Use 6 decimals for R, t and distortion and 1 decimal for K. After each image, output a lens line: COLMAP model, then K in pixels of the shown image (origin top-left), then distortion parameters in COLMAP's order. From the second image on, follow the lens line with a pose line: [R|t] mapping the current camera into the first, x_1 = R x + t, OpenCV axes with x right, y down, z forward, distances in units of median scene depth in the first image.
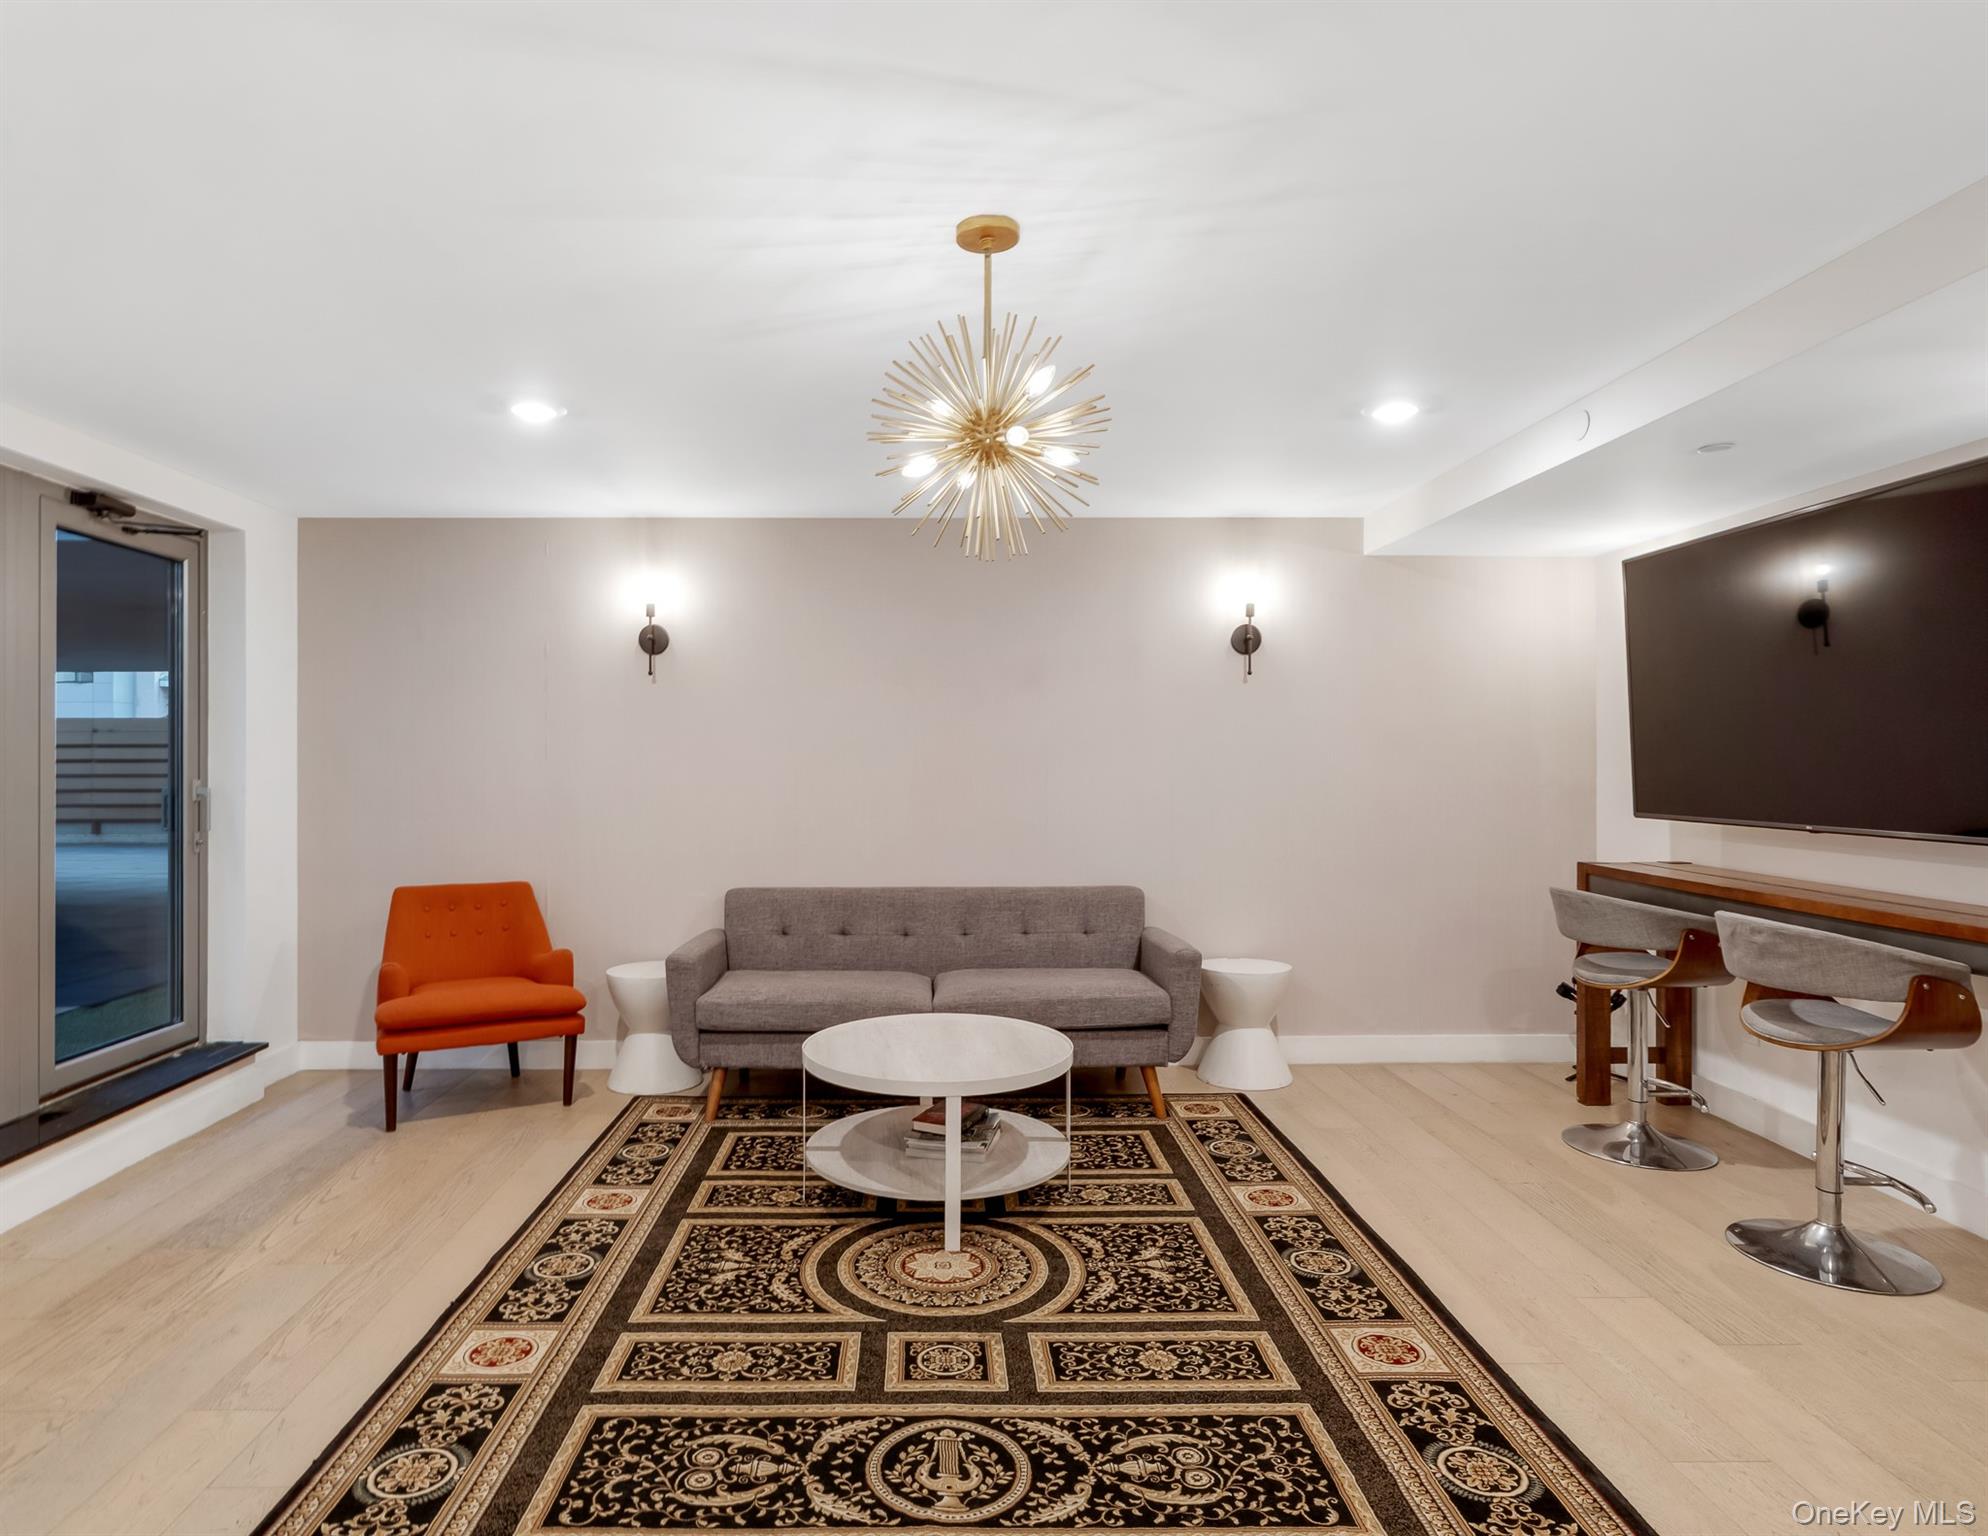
lens RADIAL K [[1143.9, 0, 930.2], [0, 1143.9, 765.0], [0, 0, 1]] dist [-0.003745, -0.001349]
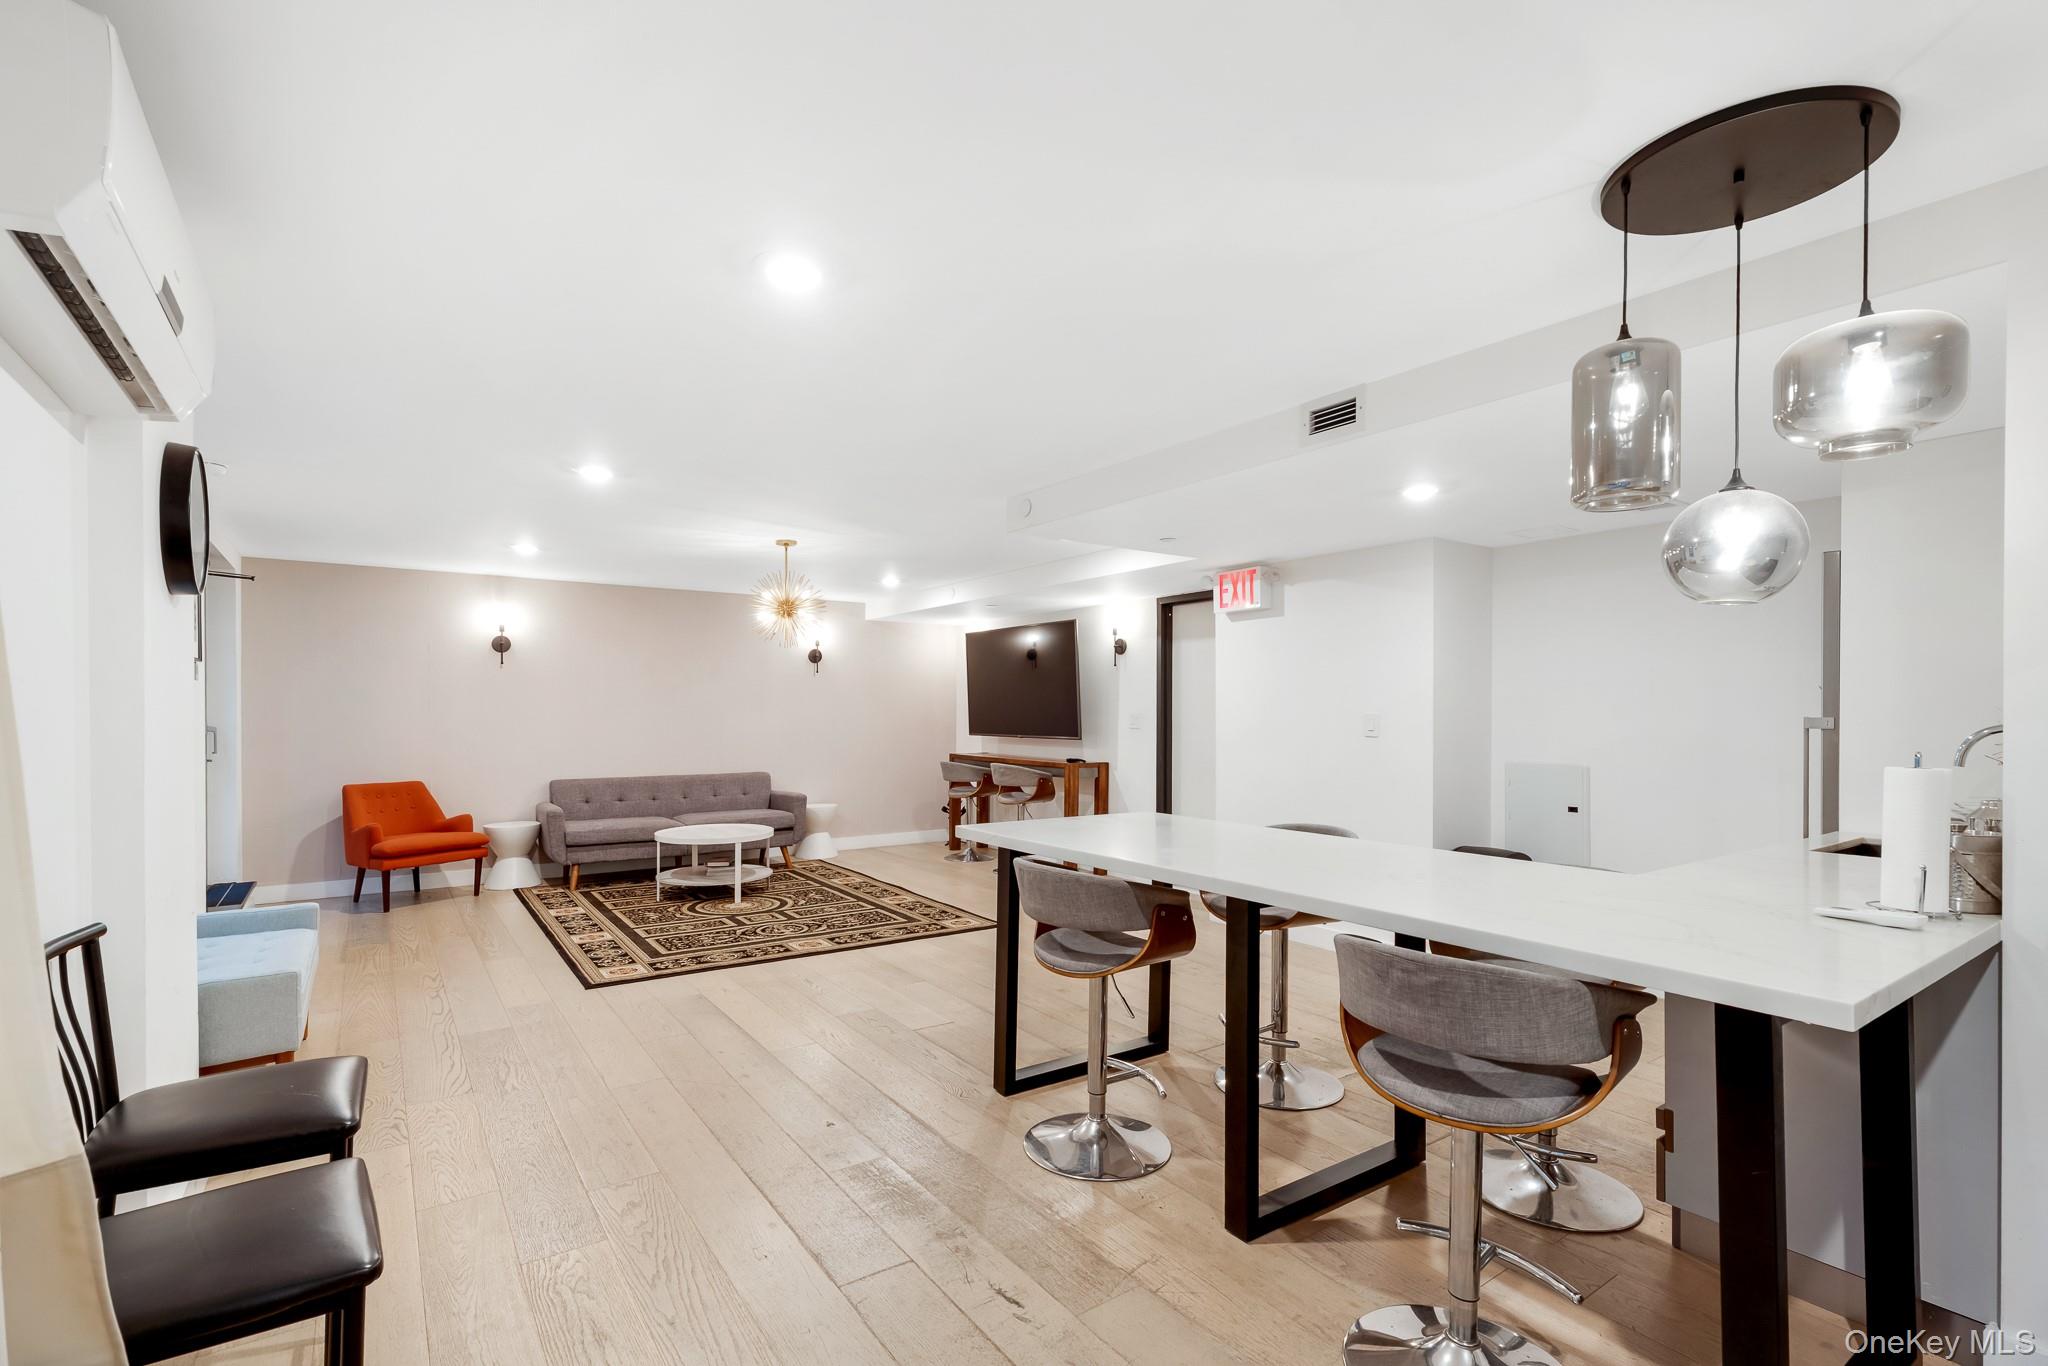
lens RADIAL K [[949.7, 0, 1032.1], [0, 949.7, 717.9], [0, 0, 1]] dist [0.000000, -0.000007]
pose [[0.822536, 0.000650, 0.568713, -0.581374], [-0.001859, 0.999997, 0.001546, 0.004432], [-0.568710, -0.002329, 0.822535, -1.011294]]
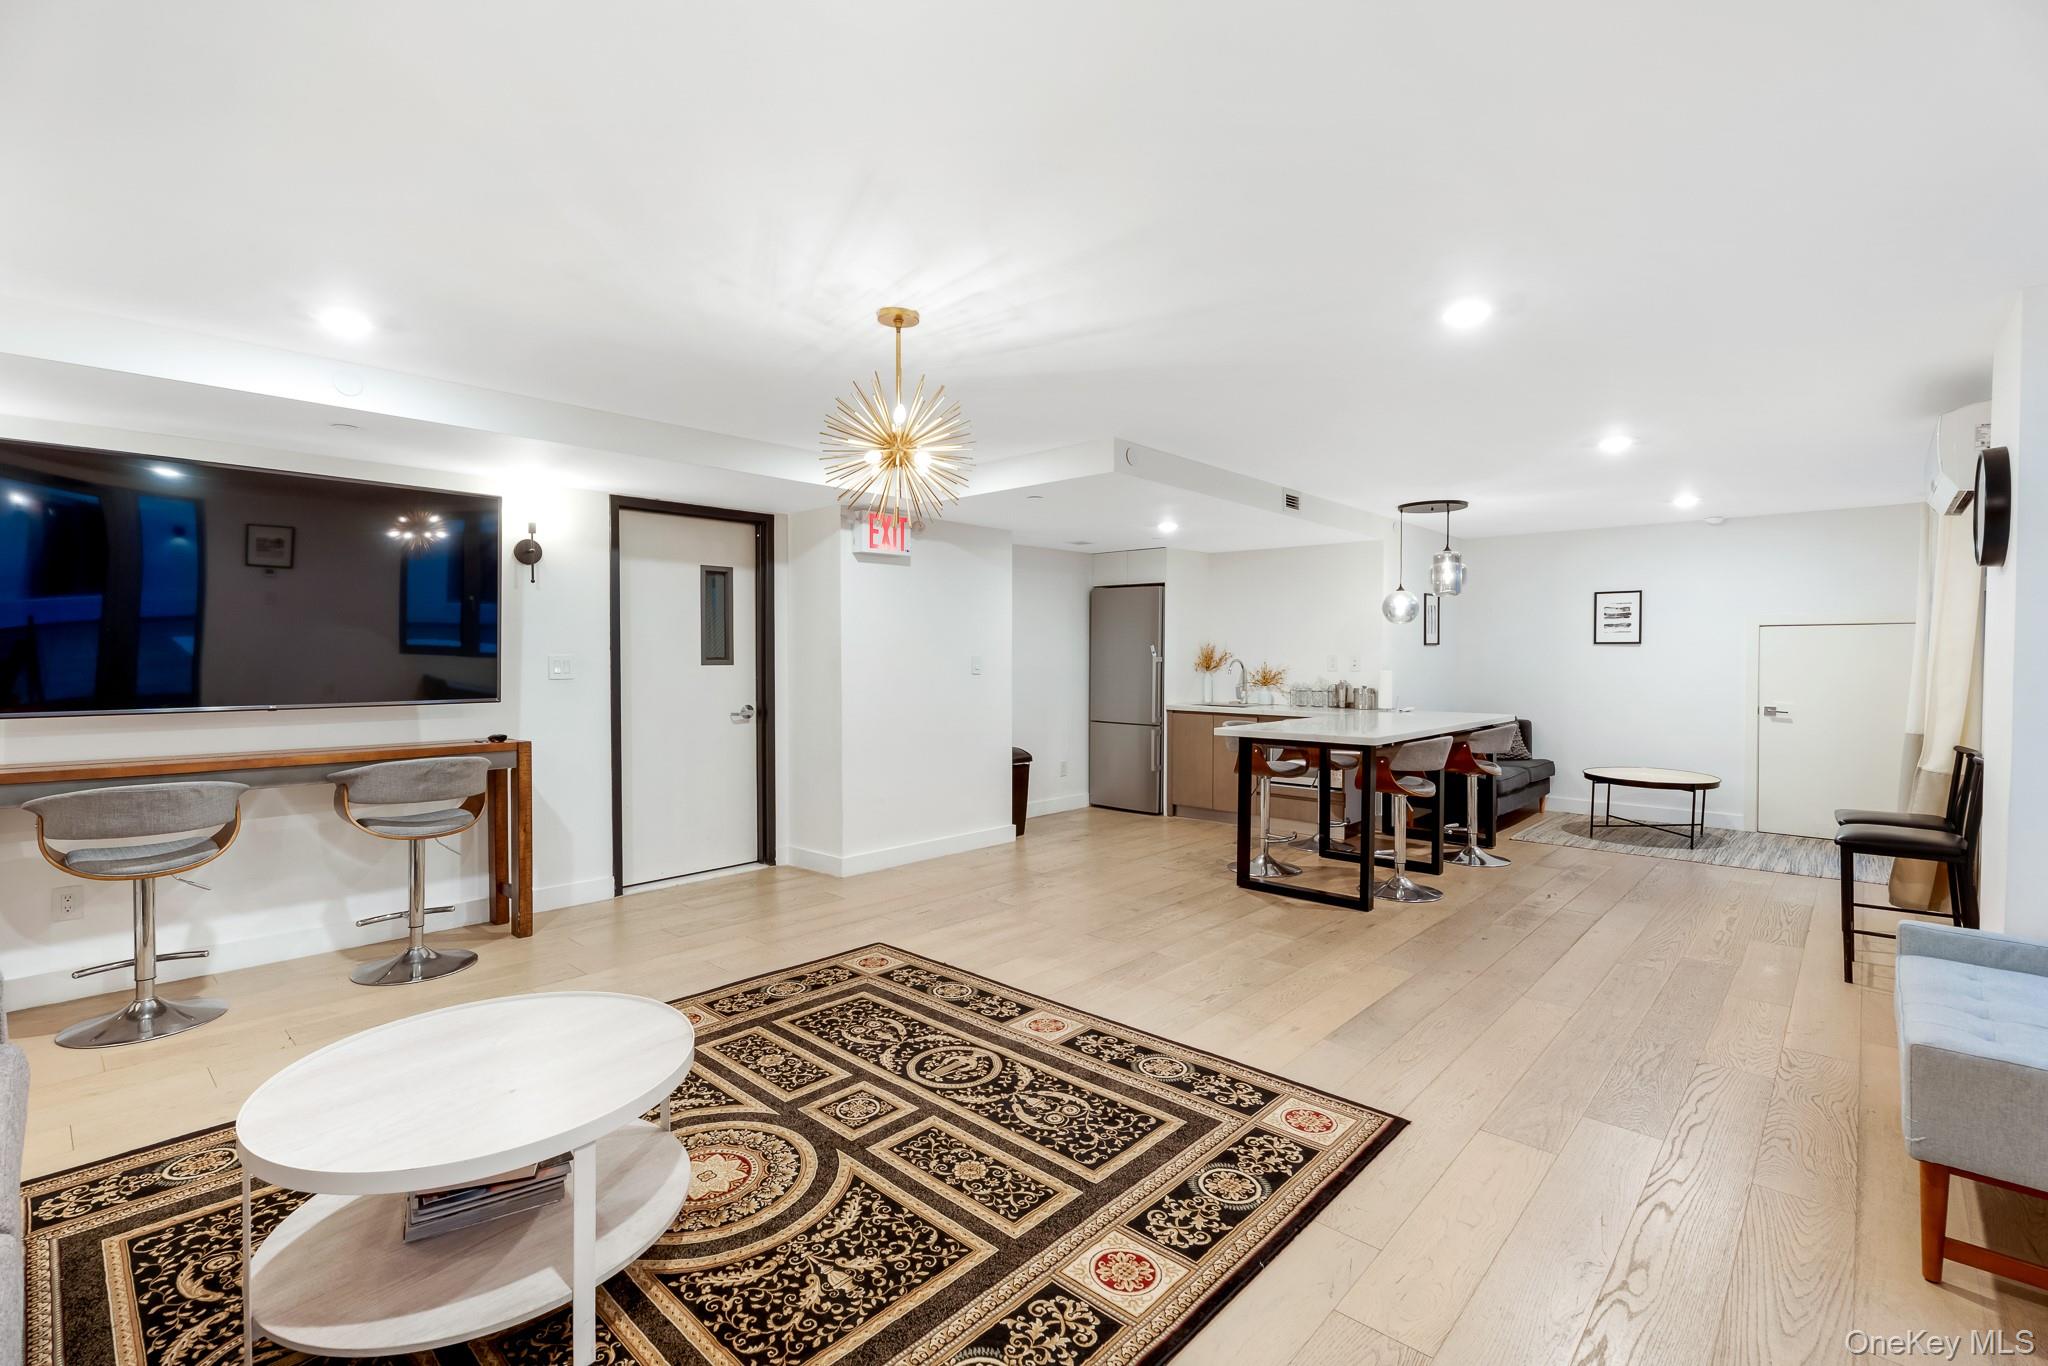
lens RADIAL K [[914.6, 0, 1024.0], [0, 914.6, 683.0], [0, 0, 1]] dist [0.000747, 0.000133]
pose [[-0.732708, -0.019797, 0.680256, -0.615994], [0.001517, 0.999527, 0.030723, -0.004408], [-0.680542, 0.023543, -0.732331, 1.198190]]
